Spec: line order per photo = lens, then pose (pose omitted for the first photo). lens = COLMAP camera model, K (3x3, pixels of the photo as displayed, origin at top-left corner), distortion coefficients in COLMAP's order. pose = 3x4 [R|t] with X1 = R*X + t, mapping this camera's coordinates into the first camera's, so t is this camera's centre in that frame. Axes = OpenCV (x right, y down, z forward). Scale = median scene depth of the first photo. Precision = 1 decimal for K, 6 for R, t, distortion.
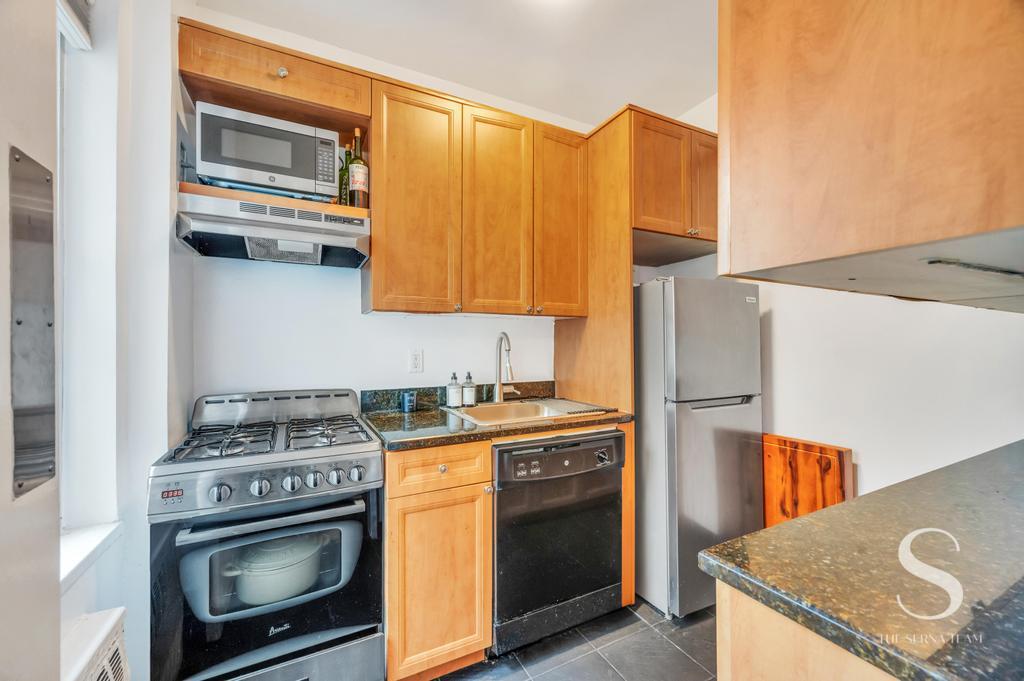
lens RADIAL K [[405.6, 0, 510.9], [0, 405.6, 343.7], [0, 0, 1]] dist [-0.000910, 0.000267]
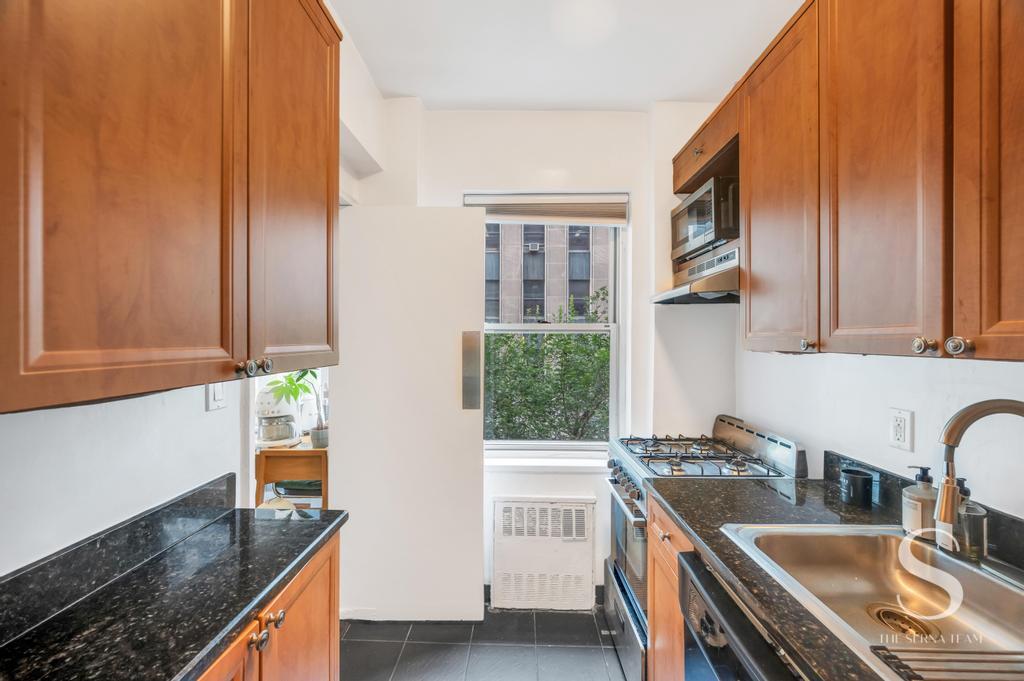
lens RADIAL K [[401.7, 0, 508.8], [0, 401.7, 347.5], [0, 0, 1]] dist [-0.000258, 0.000160]
pose [[-0.479303, 0.001859, -0.877648, 0.598701], [0.003397, 0.999994, 0.000263, -0.085781], [0.877643, -0.002855, -0.479306, 0.888342]]
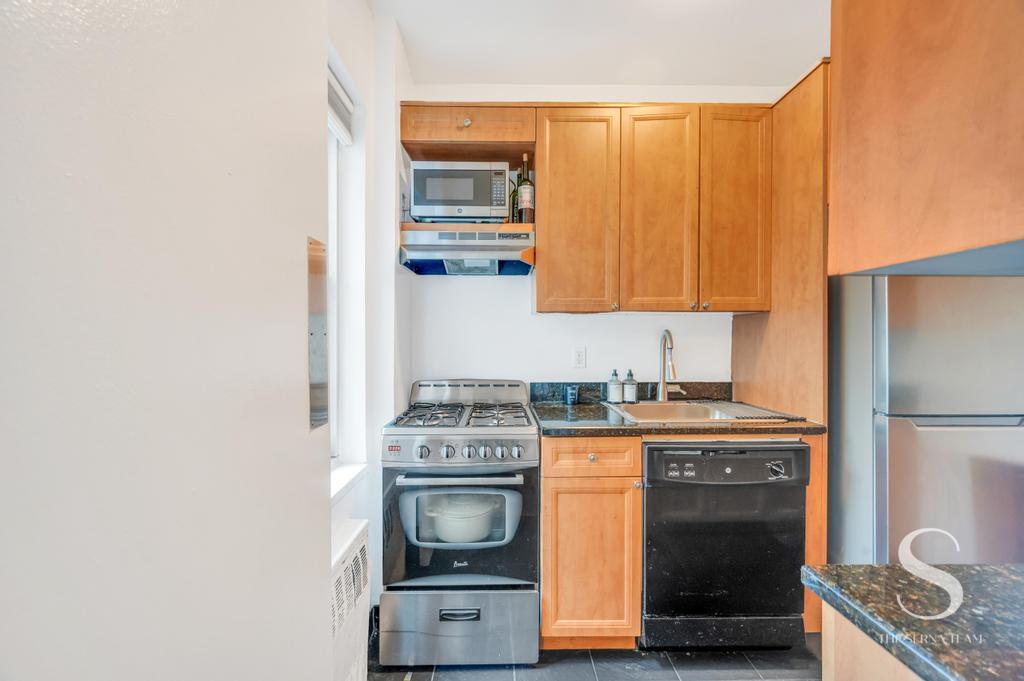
lens RADIAL K [[410.6, 0, 510.5], [0, 410.6, 343.4], [0, 0, 1]] dist [0.001599, -0.000423]
pose [[0.895532, 0.005463, -0.444964, 0.096976], [-0.000437, 0.999935, 0.011397, -0.007795], [0.444997, -0.010012, 0.895476, -0.059711]]
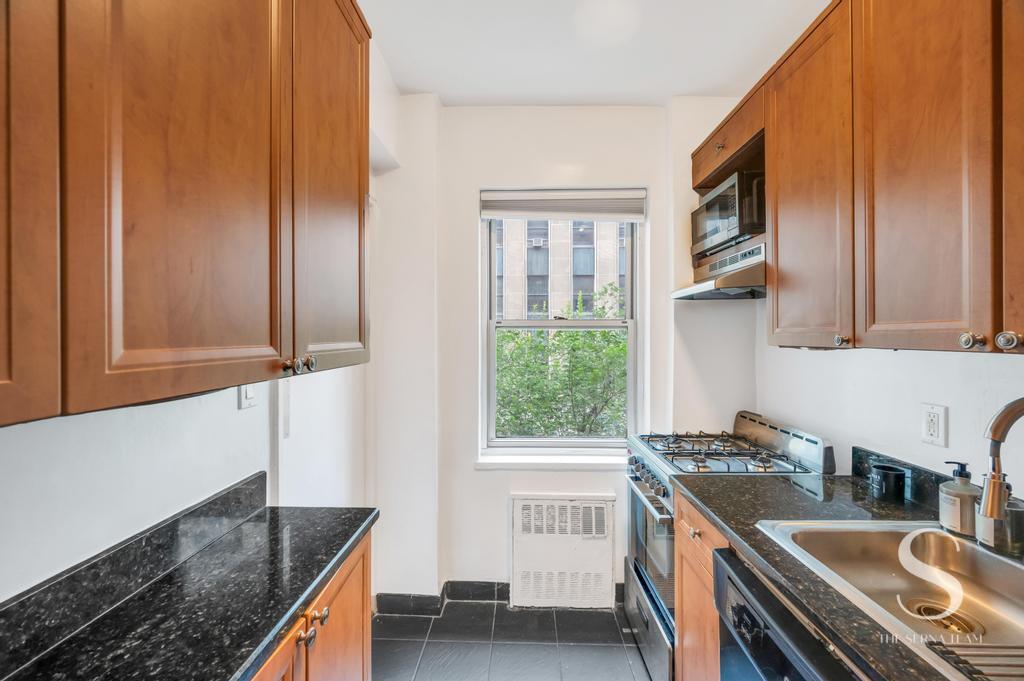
lens RADIAL K [[405.6, 0, 510.9], [0, 405.6, 343.7], [0, 0, 1]] dist [-0.000910, 0.000267]
pose [[-0.482375, 0.003487, -0.875958, 0.623038], [0.007952, 0.999968, -0.000399, -0.086554], [0.875929, -0.007158, -0.482388, 0.853007]]
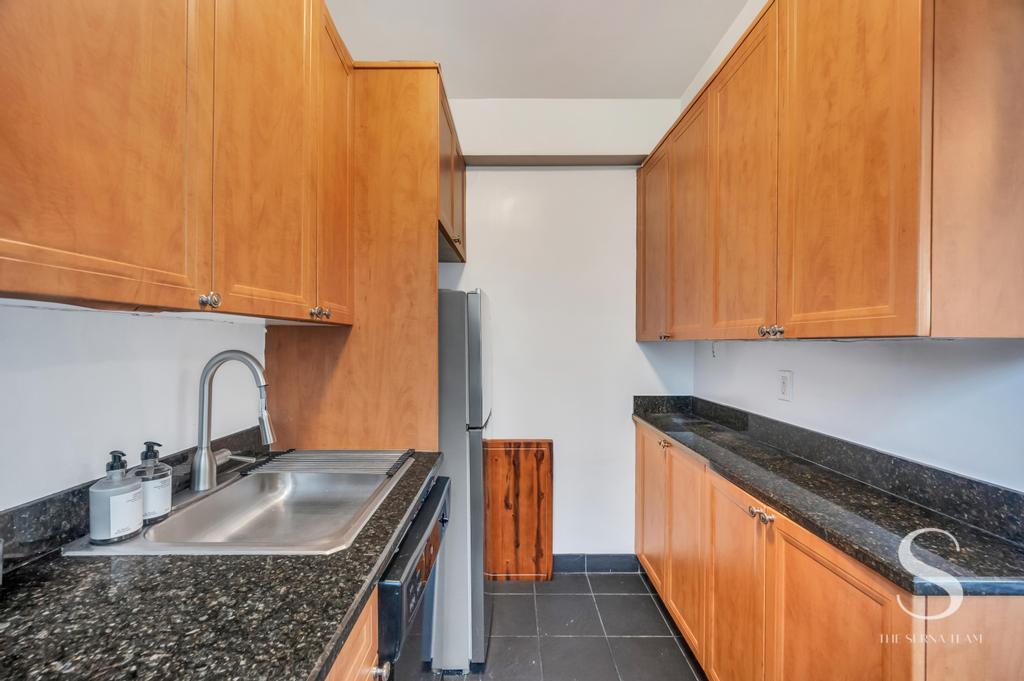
lens RADIAL K [[405.6, 0, 510.9], [0, 405.6, 343.7], [0, 0, 1]] dist [-0.000910, 0.000267]
pose [[0.459250, -0.000006, 0.888307, -0.361456], [-0.008618, 0.999953, 0.004462, -0.047865], [-0.888265, -0.009705, 0.459229, 0.522068]]
